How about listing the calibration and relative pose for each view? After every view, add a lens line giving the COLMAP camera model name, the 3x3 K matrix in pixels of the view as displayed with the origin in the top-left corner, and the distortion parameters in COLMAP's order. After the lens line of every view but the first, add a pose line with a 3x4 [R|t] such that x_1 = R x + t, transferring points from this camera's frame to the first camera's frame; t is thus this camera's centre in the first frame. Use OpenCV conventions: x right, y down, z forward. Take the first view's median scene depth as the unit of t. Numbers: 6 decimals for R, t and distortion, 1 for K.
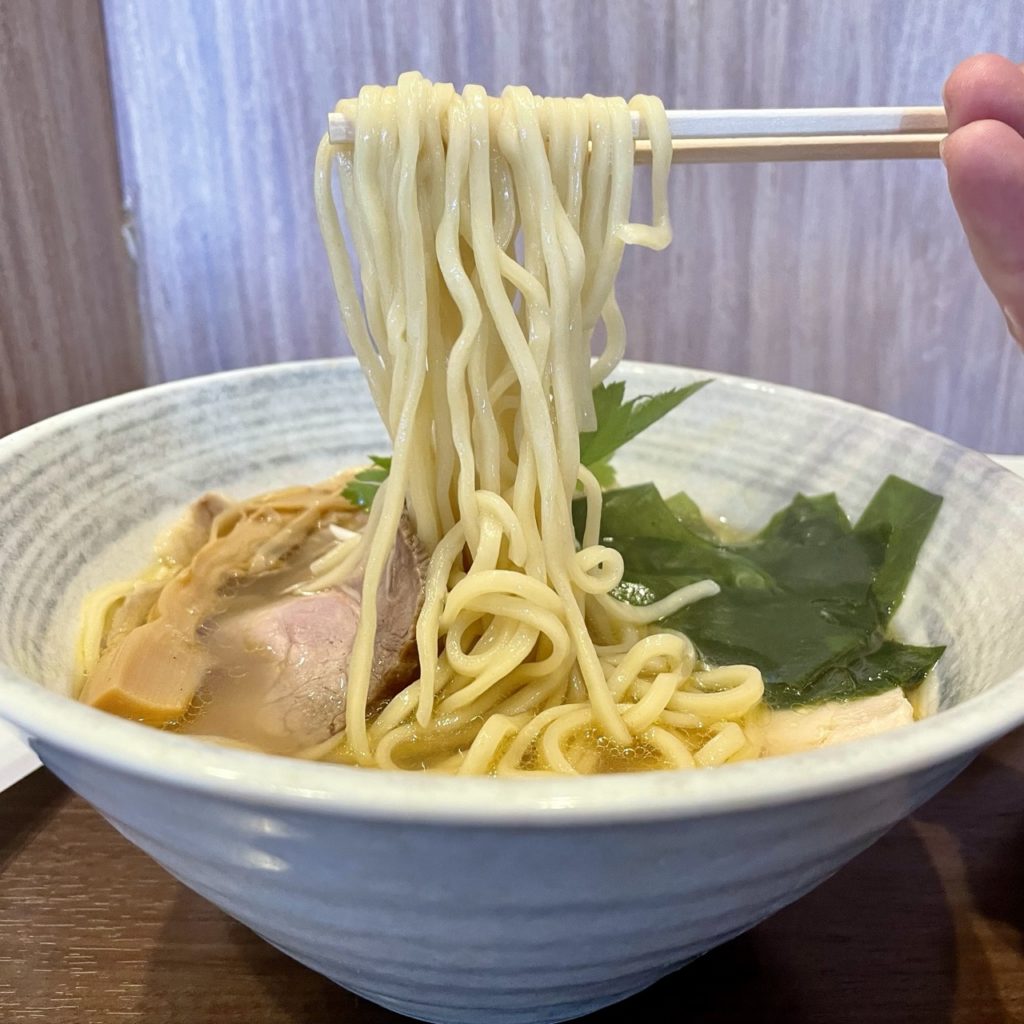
lens RADIAL K [[1066.0, 0, 506.6], [0, 1066.0, 499.7], [0, 0, 1]] dist [0.109605, -0.211010]
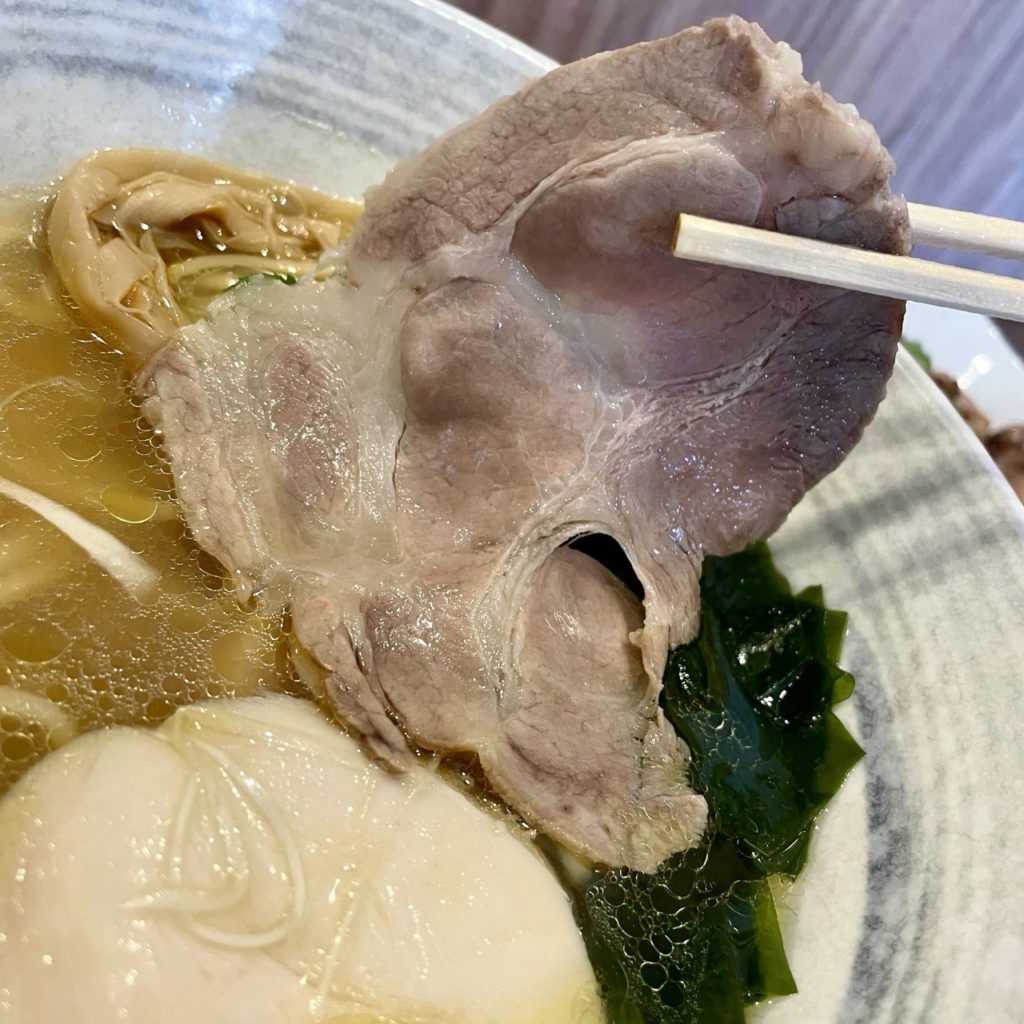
lens RADIAL K [[1065.1, 0, 512.0], [0, 1065.1, 512.0], [0, 0, 1]] dist [0.000817, -0.045332]
pose [[0.900405, 0.188815, 0.391943, -0.131108], [-0.346973, 0.855148, 0.385138, -0.152106], [-0.262449, -0.482774, 0.835494, 0.366022]]
